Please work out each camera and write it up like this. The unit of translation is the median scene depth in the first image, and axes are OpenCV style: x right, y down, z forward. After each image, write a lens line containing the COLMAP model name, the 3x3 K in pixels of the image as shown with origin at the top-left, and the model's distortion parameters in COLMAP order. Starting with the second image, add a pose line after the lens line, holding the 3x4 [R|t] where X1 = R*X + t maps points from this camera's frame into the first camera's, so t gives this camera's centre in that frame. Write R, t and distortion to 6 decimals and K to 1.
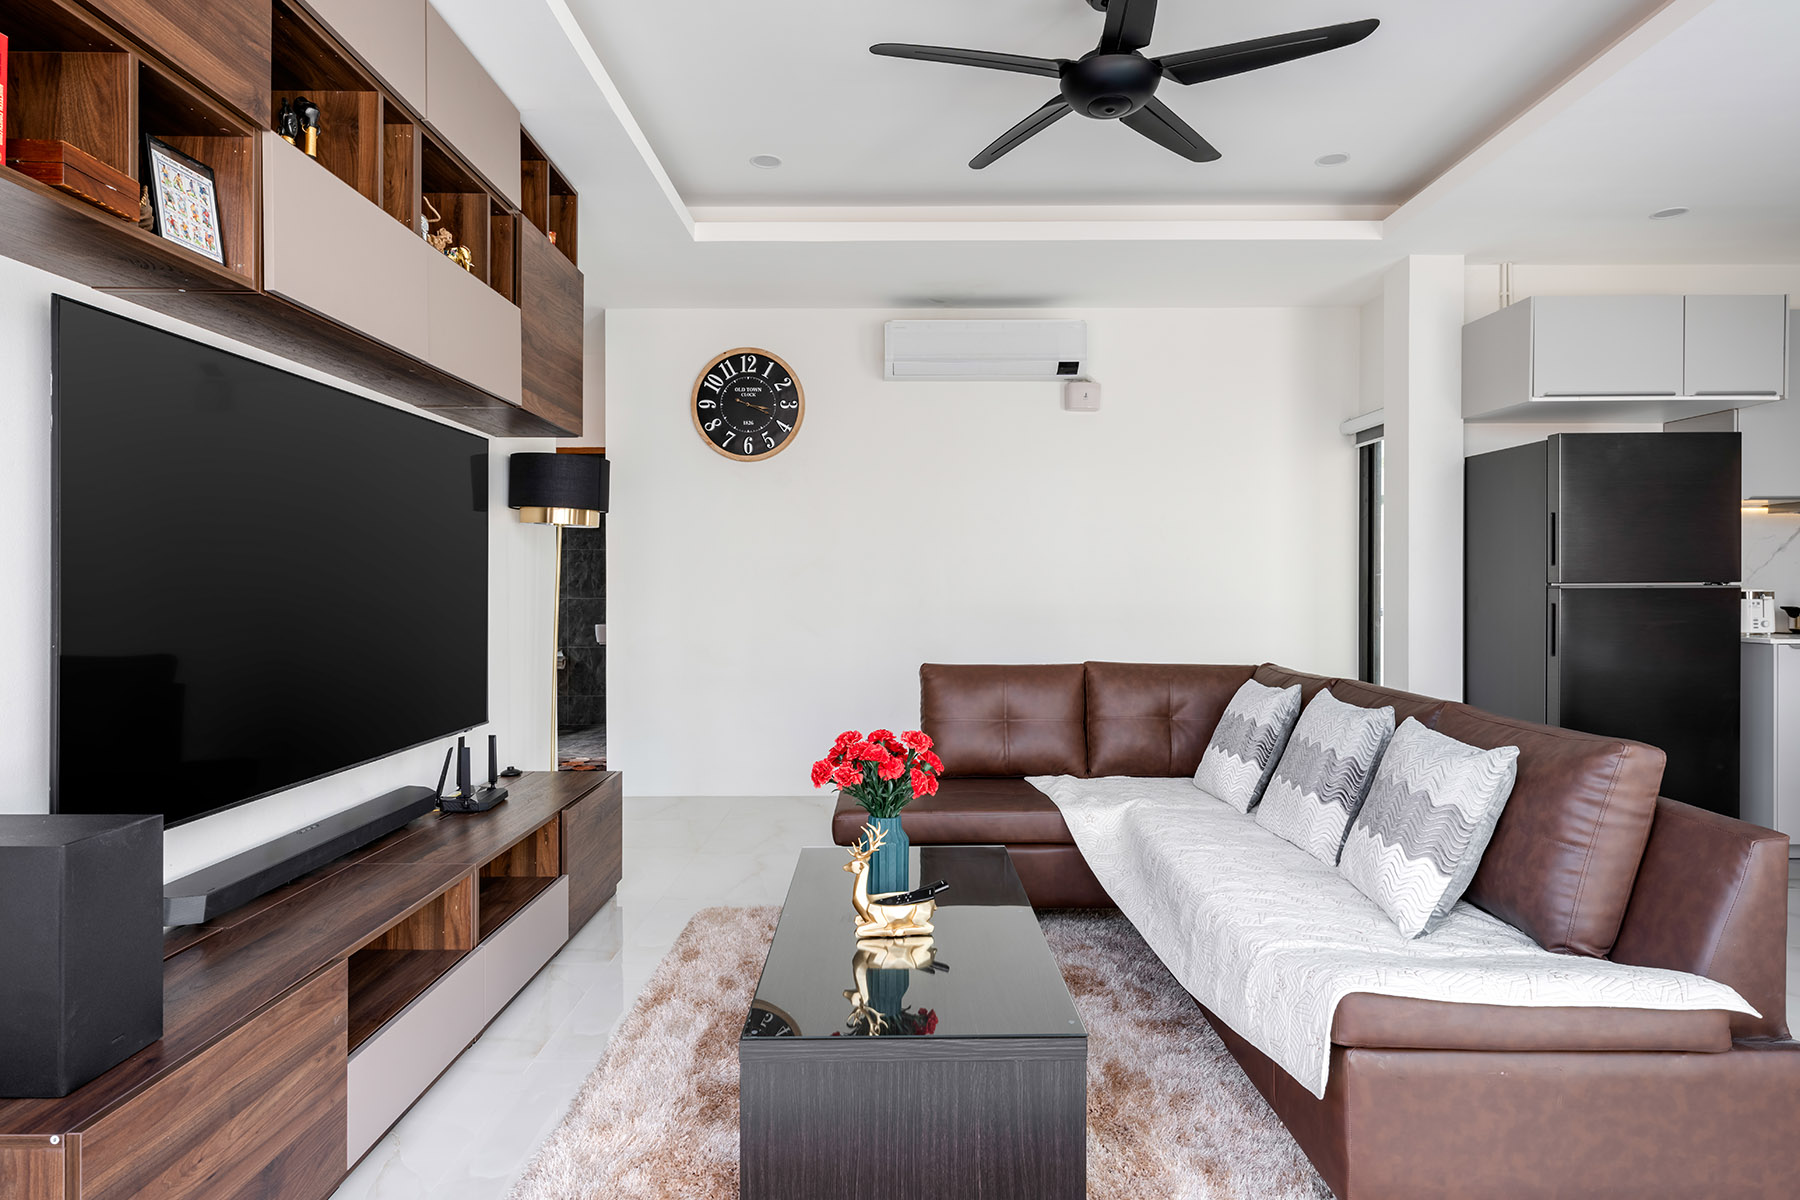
lens RADIAL K [[997.7, 0, 902.9], [0, 997.7, 590.3], [0, 0, 1]] dist [0.005506, -0.000503]
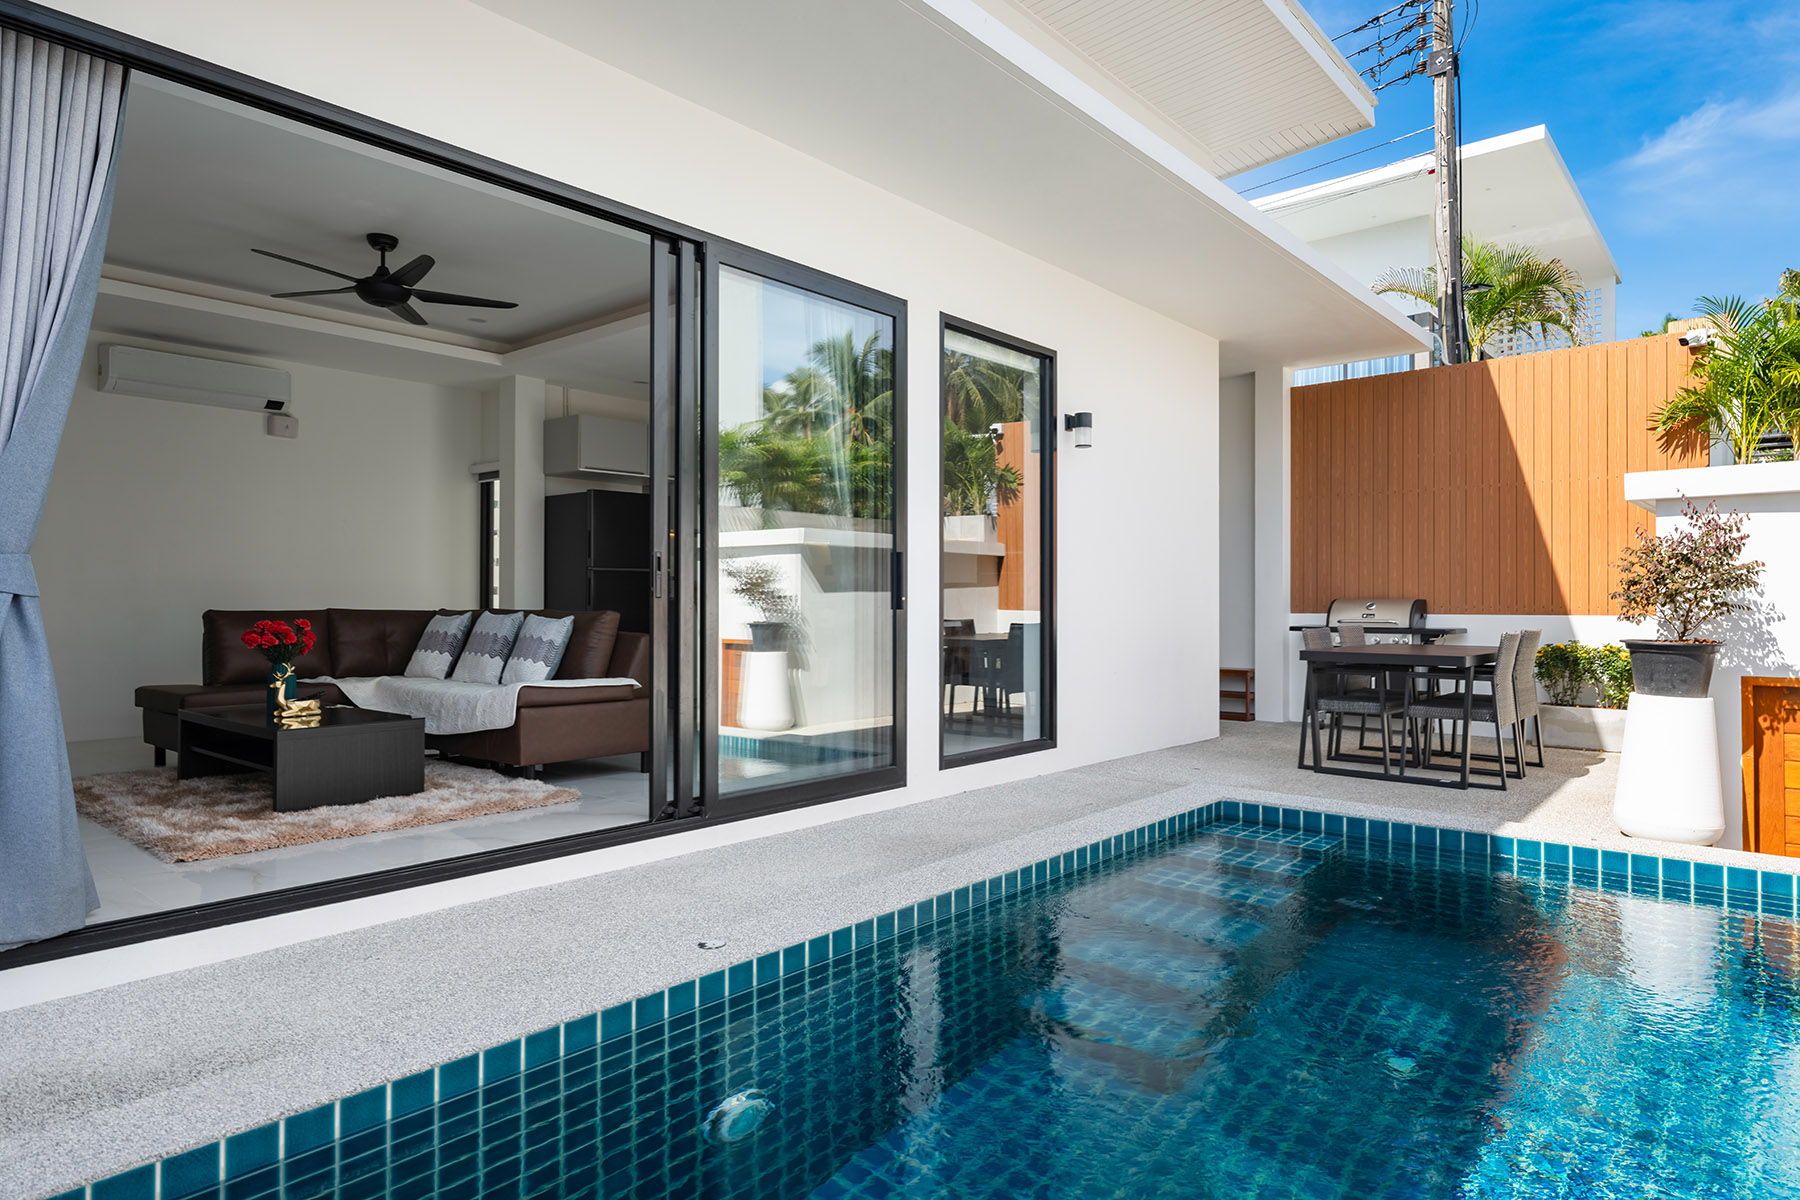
lens RADIAL K [[1034.7, 0, 902.4], [0, 1034.7, 584.6], [0, 0, 1]] dist [-0.000821, 0.001567]
pose [[0.650954, 0.013546, 0.758997, -0.481696], [0.004497, 0.999754, -0.021700, 0.075527], [-0.759104, 0.017539, 0.650733, -0.775538]]
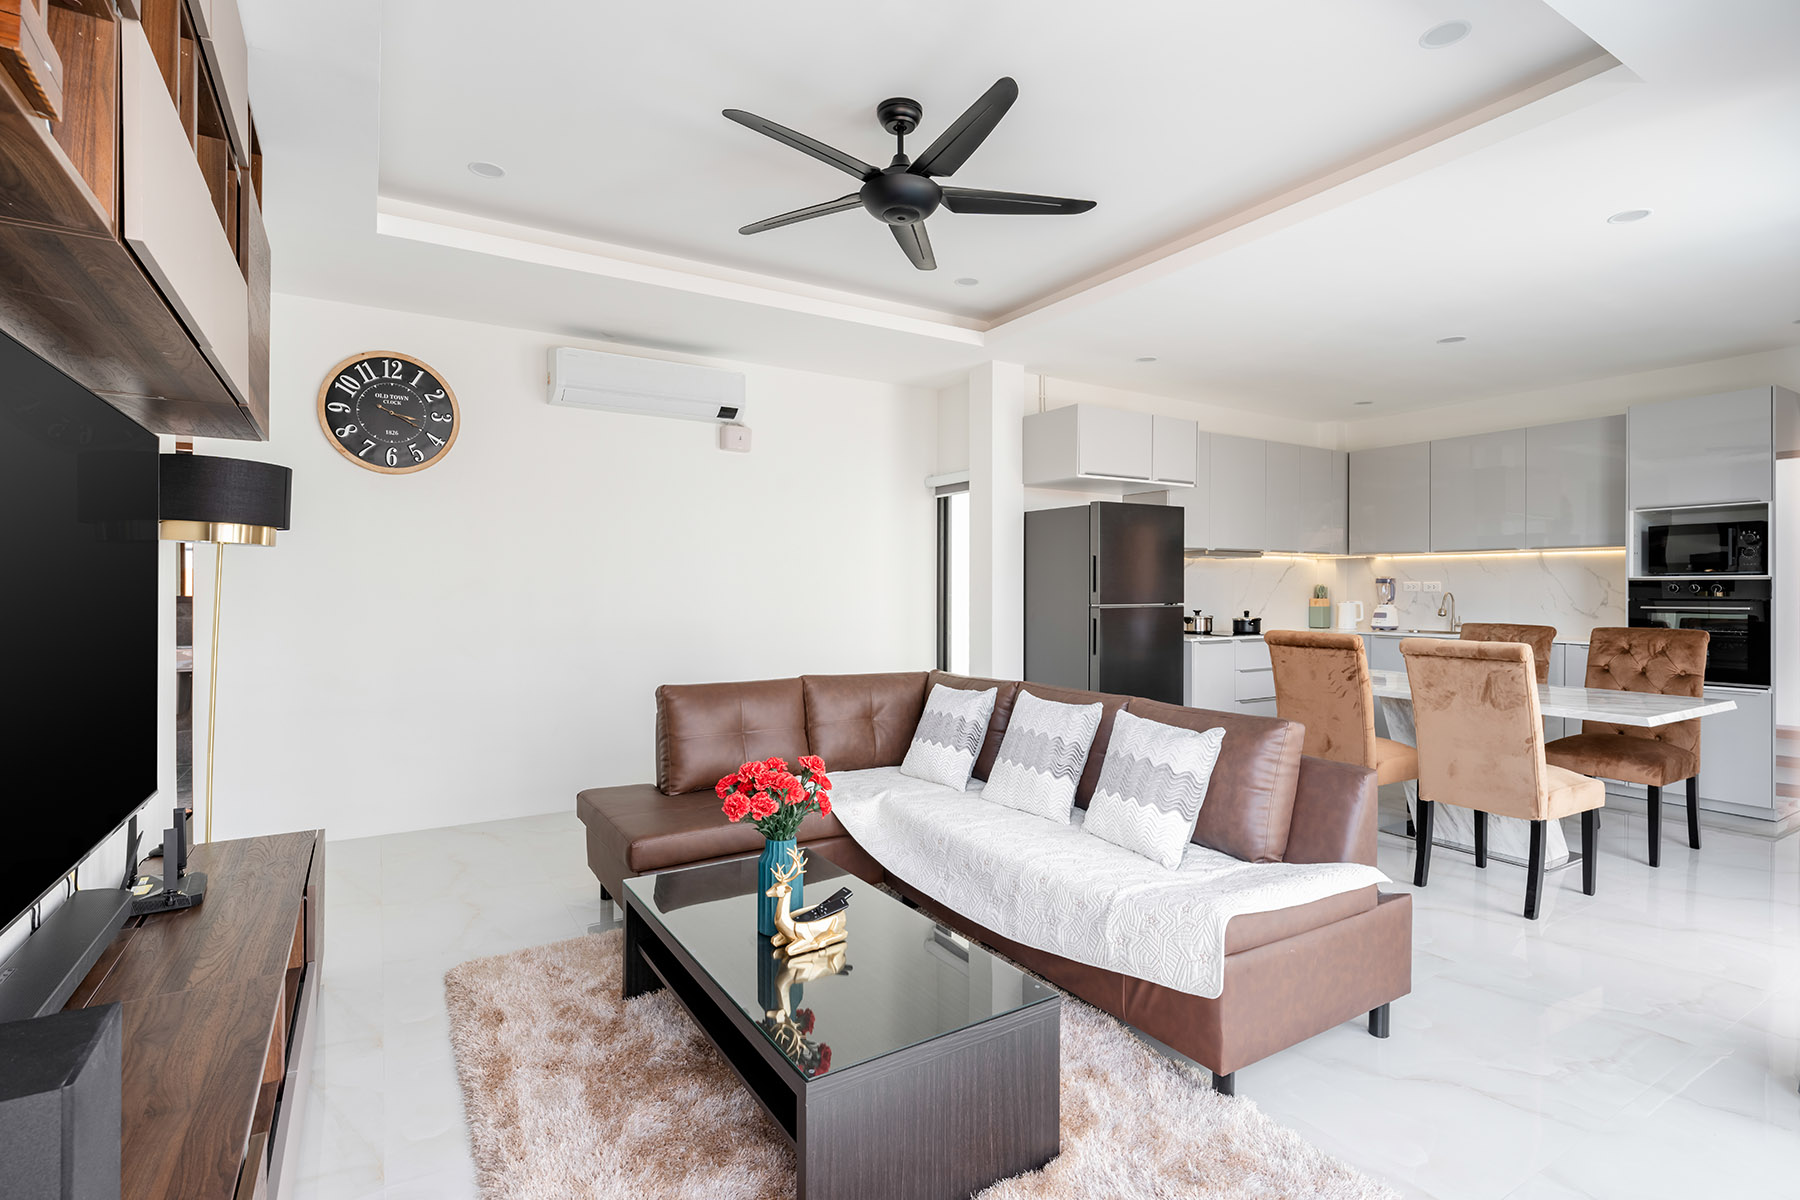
lens RADIAL K [[861.2, 0, 913.6], [0, 861.2, 594.5], [0, 0, 1]] dist [0.004328, -0.001755]
pose [[0.848388, -0.000697, 0.529375, -0.244249], [0.001807, 0.999997, -0.001580, -0.021425], [-0.529372, 0.002297, 0.848387, 0.088152]]
